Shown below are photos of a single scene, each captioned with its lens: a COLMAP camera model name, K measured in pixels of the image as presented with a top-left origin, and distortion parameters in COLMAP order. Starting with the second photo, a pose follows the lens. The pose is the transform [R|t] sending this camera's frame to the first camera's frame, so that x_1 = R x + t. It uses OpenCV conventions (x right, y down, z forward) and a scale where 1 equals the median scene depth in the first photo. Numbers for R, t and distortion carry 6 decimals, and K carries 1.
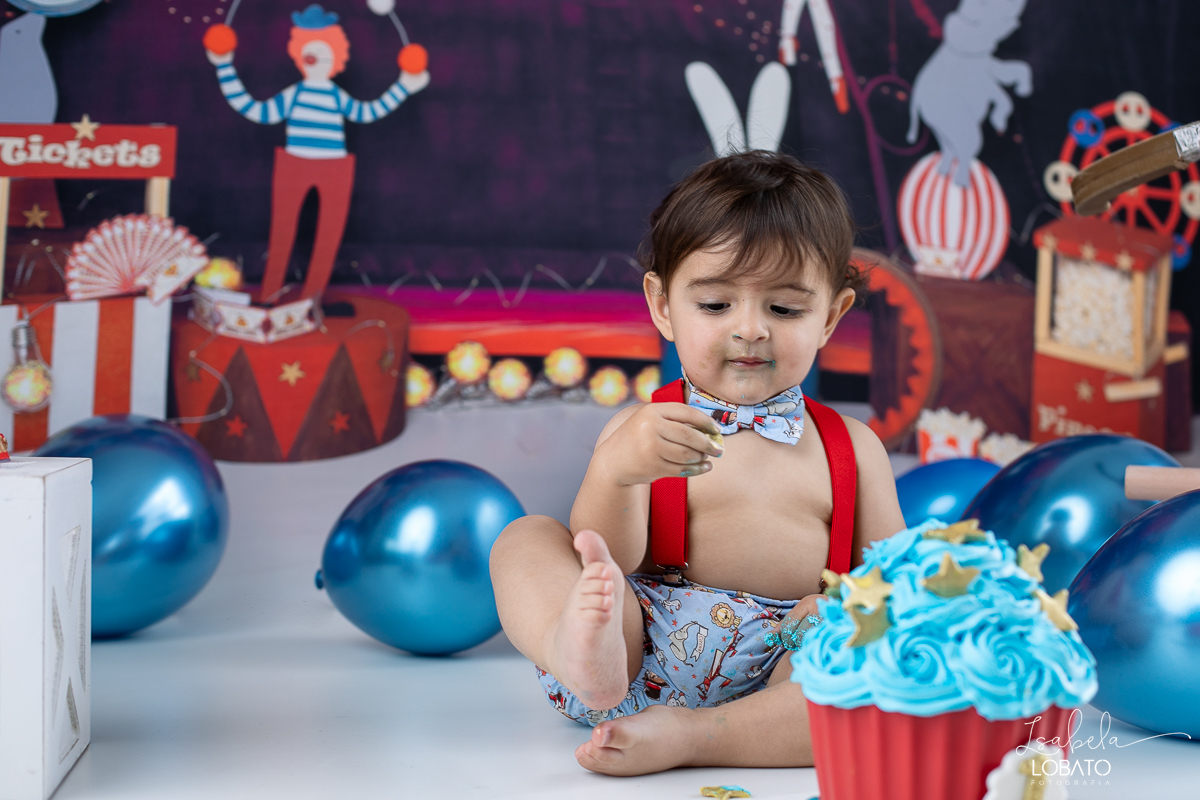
lens RADIAL K [[2006.9, 0, 646.9], [0, 2006.9, 375.1], [0, 0, 1]] dist [-0.134761, 0.000000]
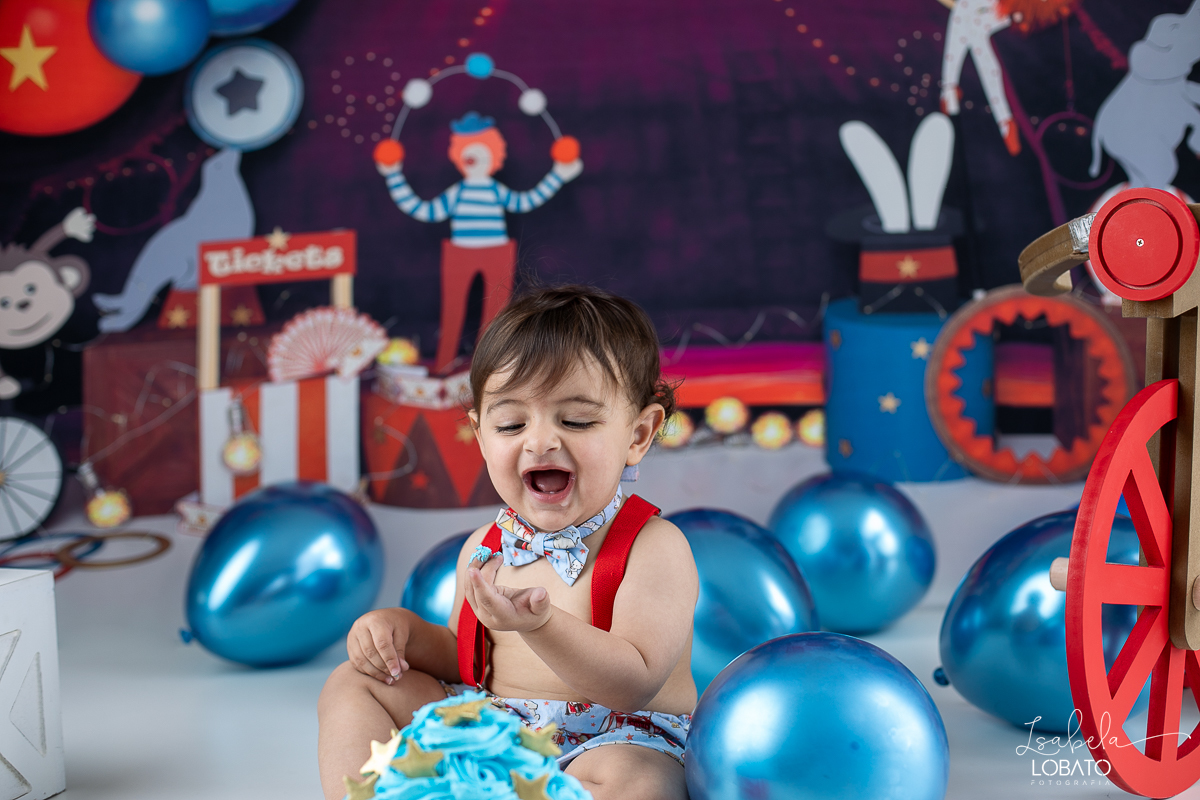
lens RADIAL K [[1800.4, 0, 583.1], [0, 1800.4, 399.8], [0, 0, 1]] dist [-0.133826, 0.000000]
pose [[0.902763, -0.014372, -0.429899, 0.338995], [0.041829, 0.997638, 0.054487, -0.075389], [0.428100, -0.067172, 0.901231, 0.082665]]
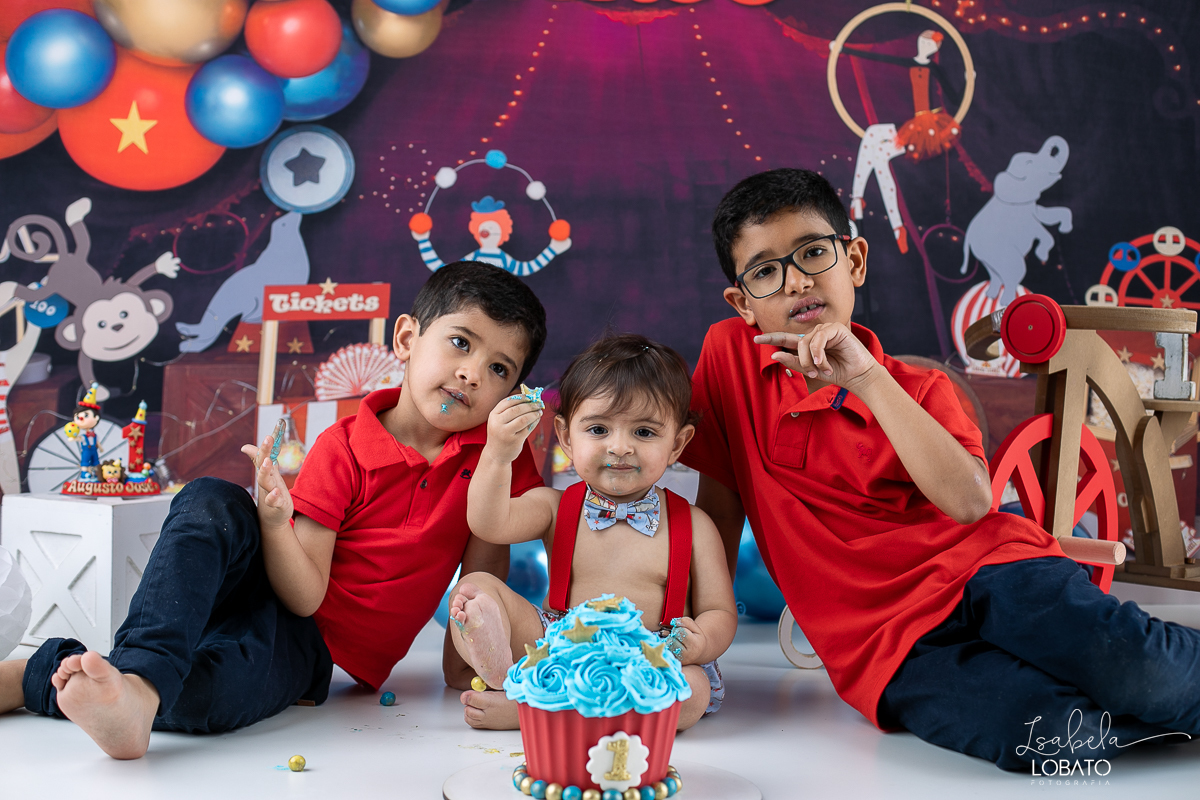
lens RADIAL K [[1800.4, 0, 590.7], [0, 1800.4, 393.6], [0, 0, 1]] dist [-0.133826, 0.000000]
pose [[0.947874, 0.015471, -0.318269, 0.328340], [-0.011310, 0.999825, 0.014919, -0.062936], [0.318444, -0.010542, 0.947883, -0.224569]]
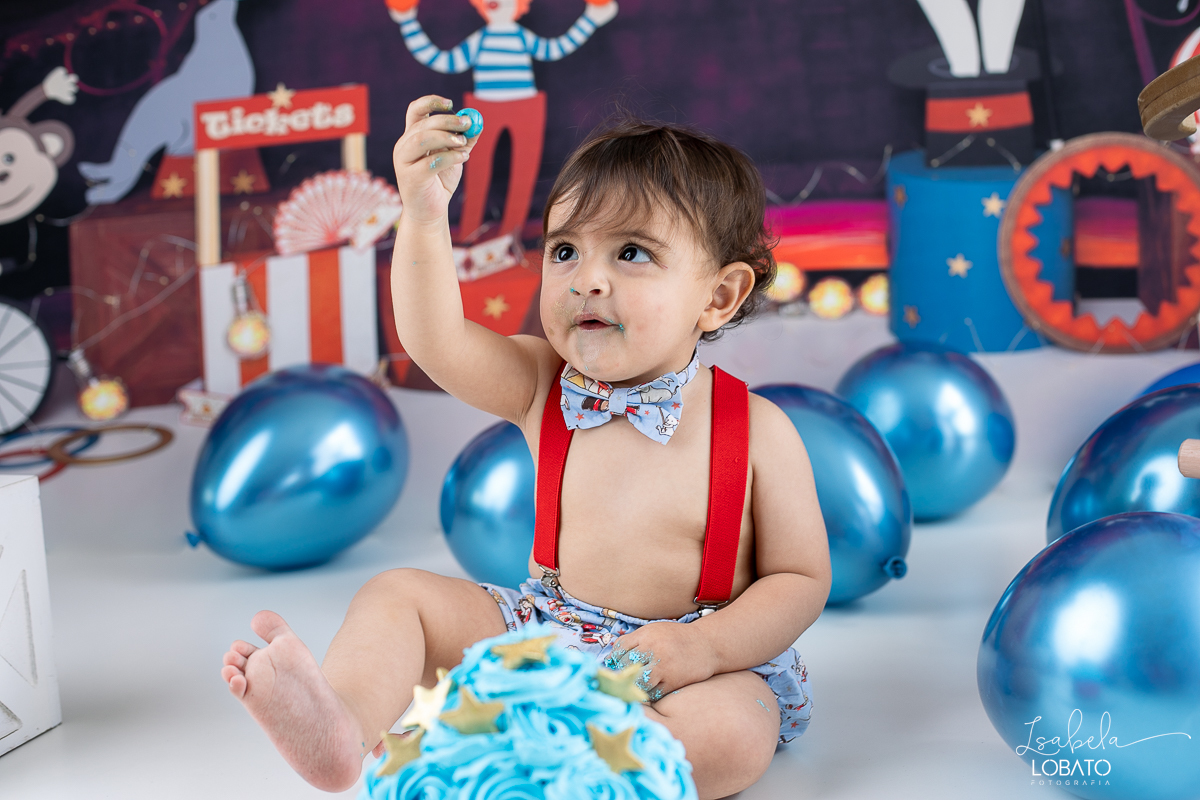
lens RADIAL K [[1800.4, 0, 590.9], [0, 1800.4, 403.6], [0, 0, 1]] dist [-0.133826, 0.000000]
pose [[0.902612, 0.000746, -0.430455, 0.280940], [0.060740, 0.989772, 0.129081, -0.070870], [0.426148, -0.142656, 0.893335, 0.162920]]
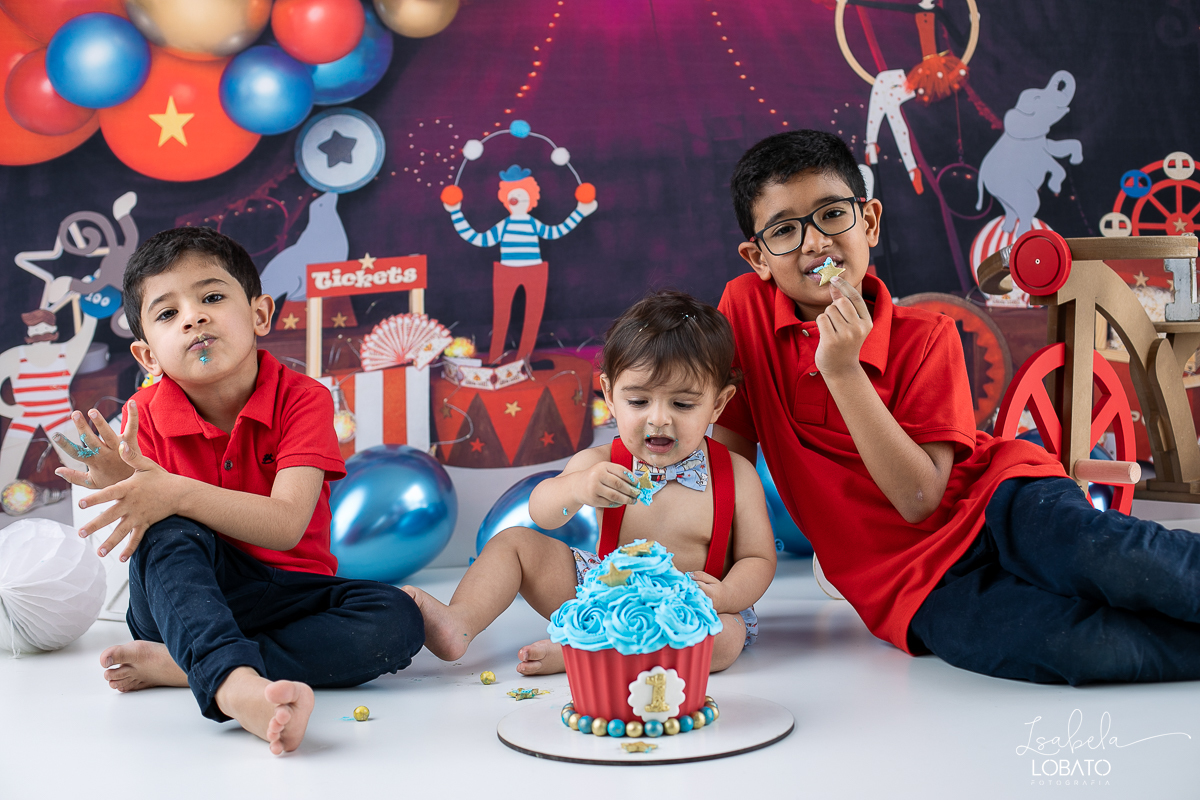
lens RADIAL K [[1800.4, 0, 586.1], [0, 1800.4, 397.4], [0, 0, 1]] dist [-0.133826, 0.000000]
pose [[0.936166, -0.031246, -0.350167, 0.361044], [0.050287, 0.997702, 0.045416, -0.069808], [0.347943, -0.060125, 0.935586, -0.272276]]
